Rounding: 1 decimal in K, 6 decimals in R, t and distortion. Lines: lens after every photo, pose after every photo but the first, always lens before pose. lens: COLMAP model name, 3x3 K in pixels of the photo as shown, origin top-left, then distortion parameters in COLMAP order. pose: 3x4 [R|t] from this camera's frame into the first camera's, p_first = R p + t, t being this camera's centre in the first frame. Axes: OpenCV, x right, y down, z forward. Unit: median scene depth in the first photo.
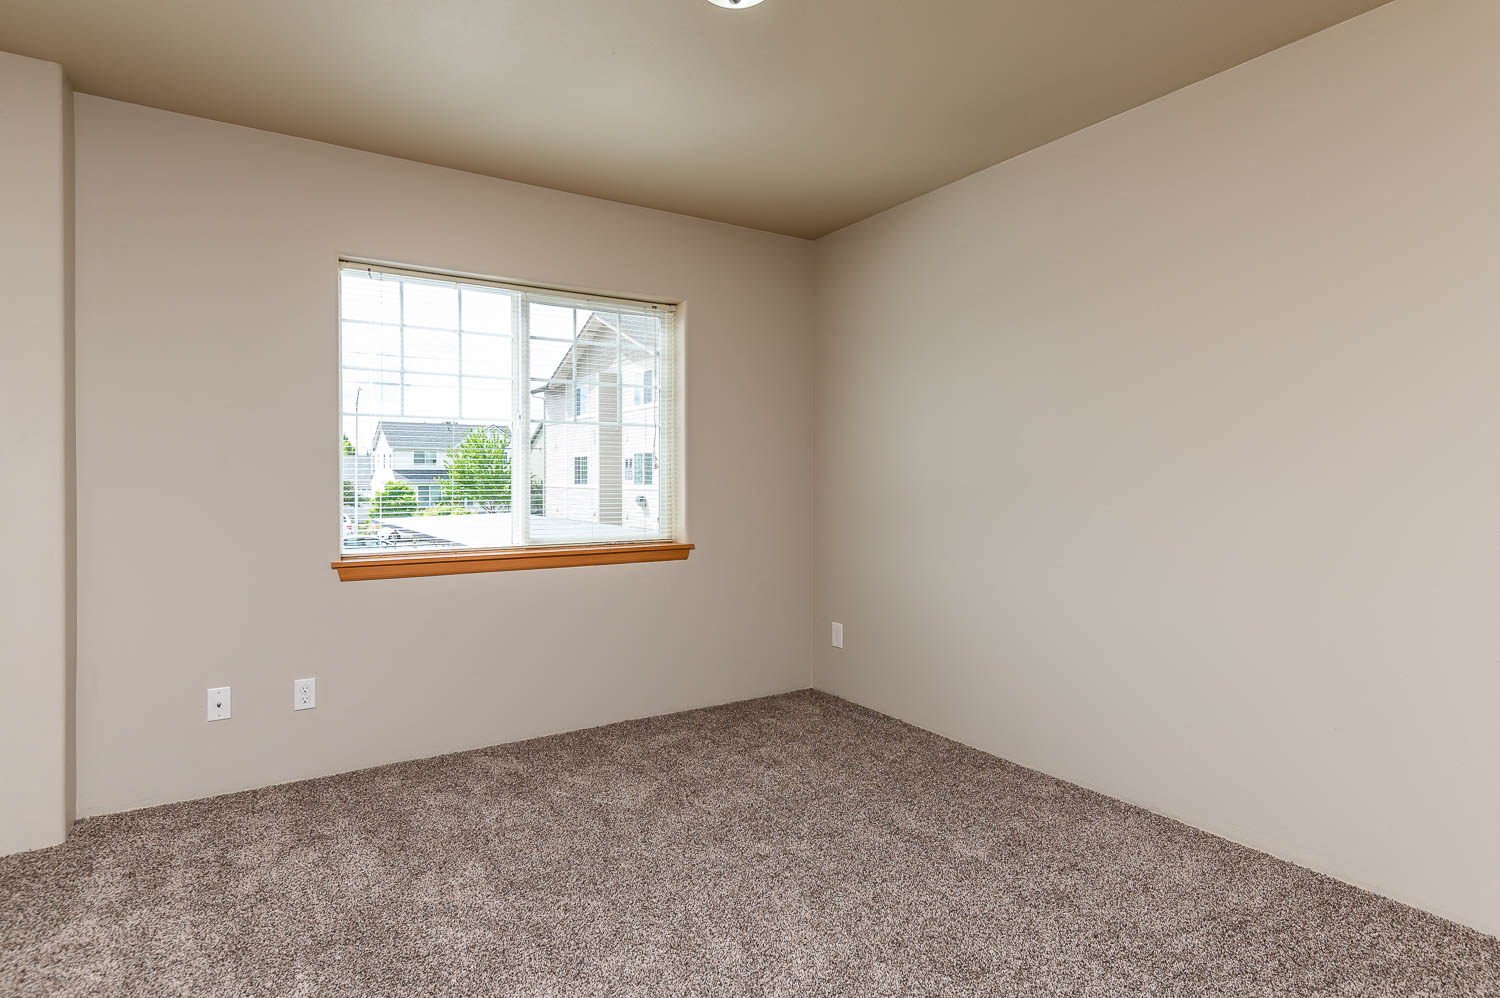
lens RADIAL K [[800.4, 0, 750.0], [0, 800.4, 499.0], [0, 0, 1]] dist [-0.000633, -0.001070]
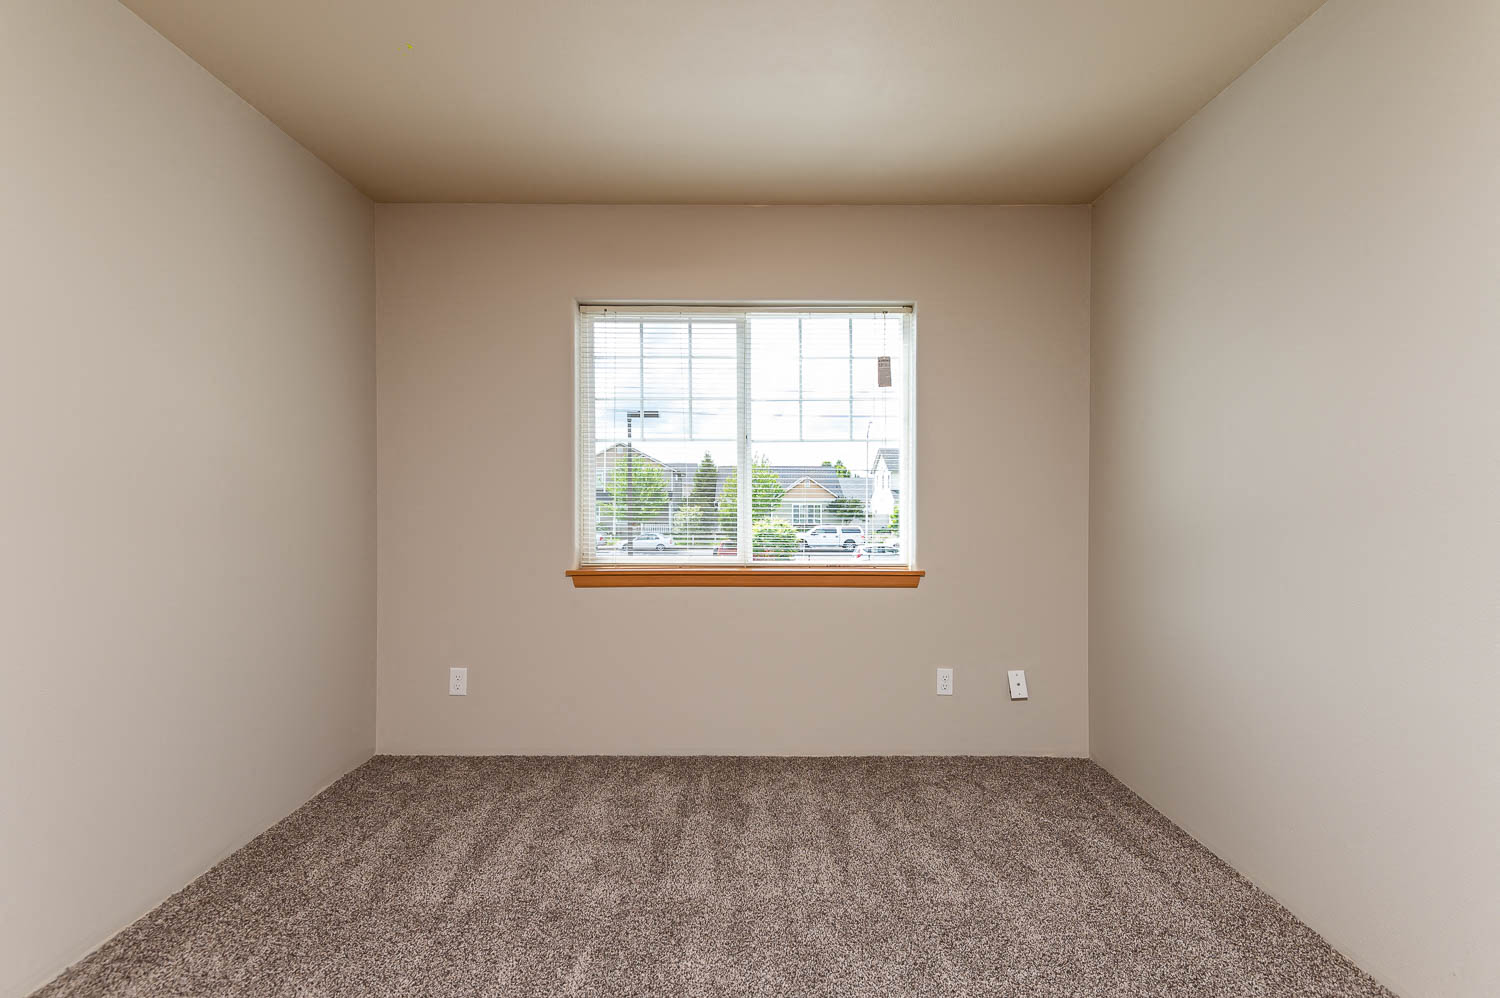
lens RADIAL K [[783.6, 0, 751.6], [0, 783.6, 520.6], [0, 0, 1]] dist [0.002041, -0.000033]
pose [[0.837863, 0.018393, -0.545570, 0.279500], [-0.016749, 0.999828, 0.007984, -0.004546], [0.545623, 0.002449, 0.838027, 0.181997]]
